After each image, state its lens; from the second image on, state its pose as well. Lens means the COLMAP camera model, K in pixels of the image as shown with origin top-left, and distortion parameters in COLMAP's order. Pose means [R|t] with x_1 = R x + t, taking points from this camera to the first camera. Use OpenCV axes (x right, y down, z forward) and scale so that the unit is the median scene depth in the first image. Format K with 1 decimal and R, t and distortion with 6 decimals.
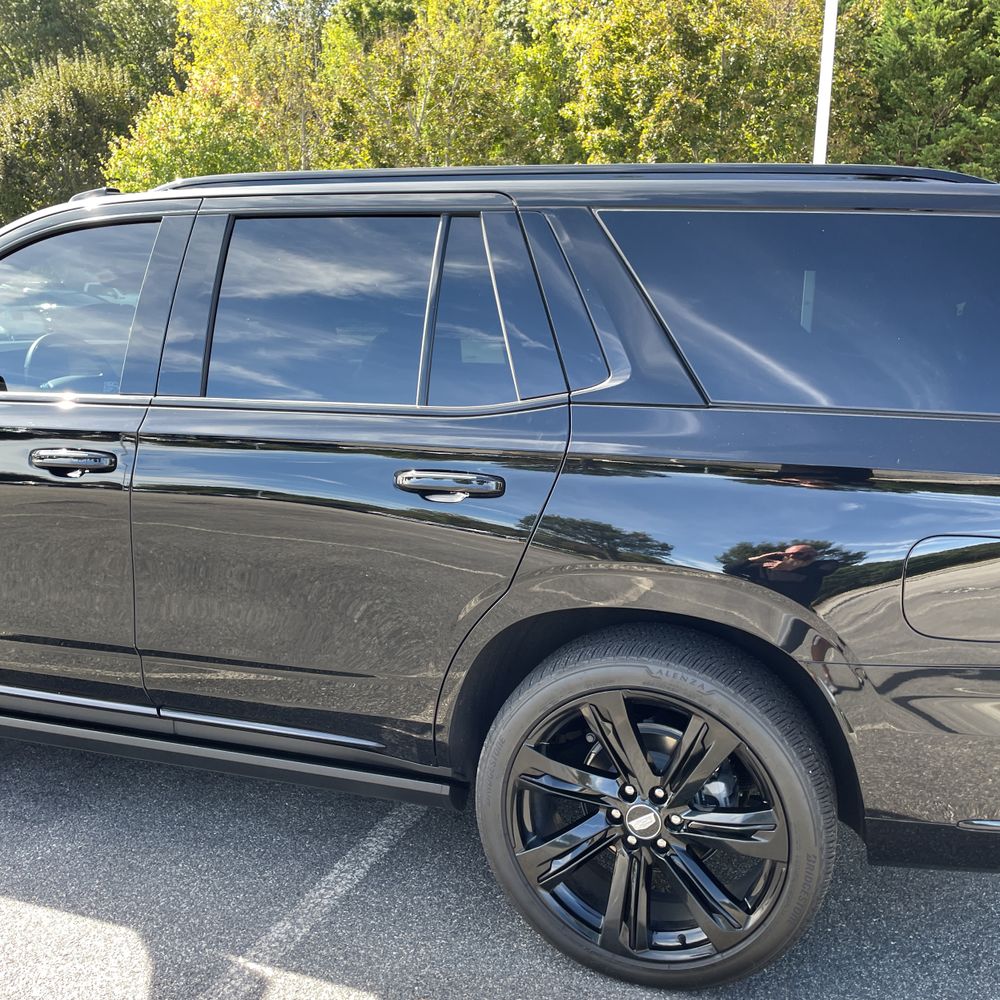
lens RADIAL K [[1113.1, 0, 500.0], [0, 1113.1, 500.0], [0, 0, 1]] dist [0.228024, -0.265232]
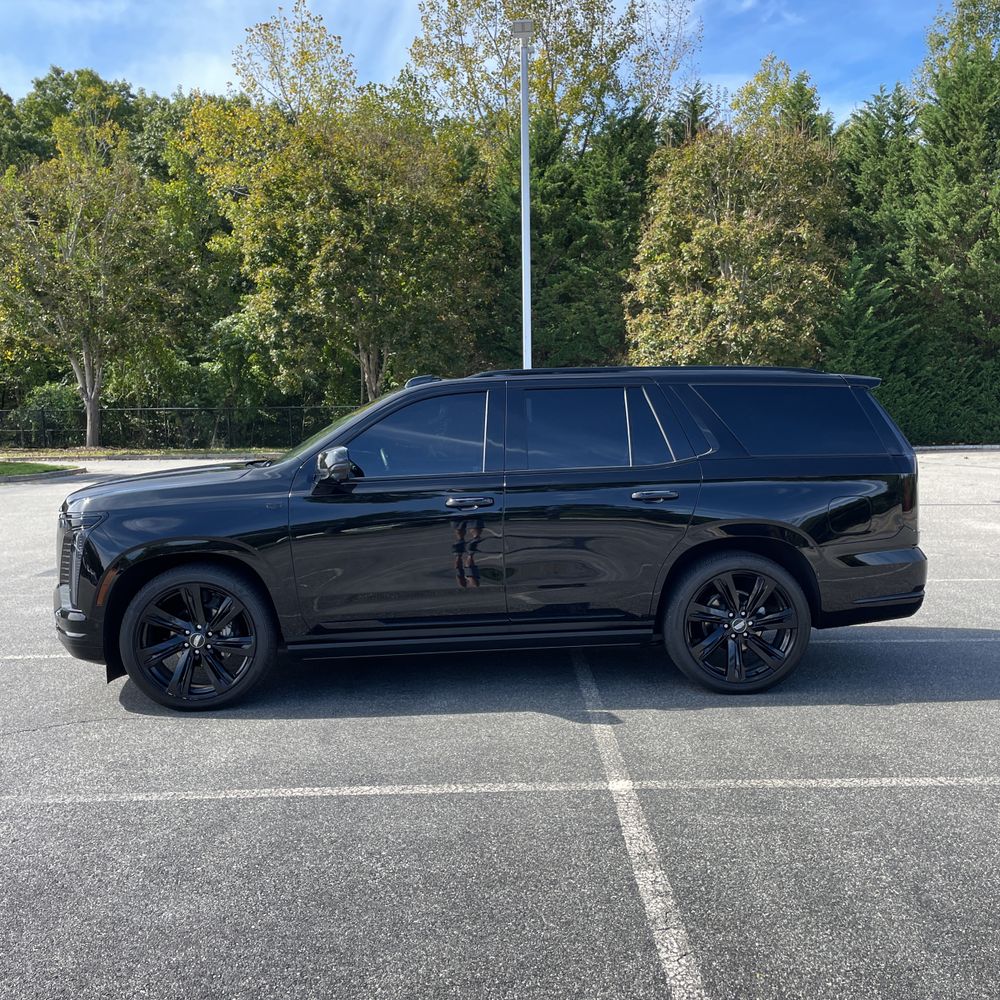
lens RADIAL K [[1223.8, 0, 468.1], [0, 1223.8, 512.6], [0, 0, 1]] dist [0.380368, -0.455642]
pose [[0.935052, -0.069775, 0.347575, -0.176931], [0.102327, 0.991830, -0.076172, 0.023635], [-0.339421, 0.106791, 0.934553, -0.180302]]
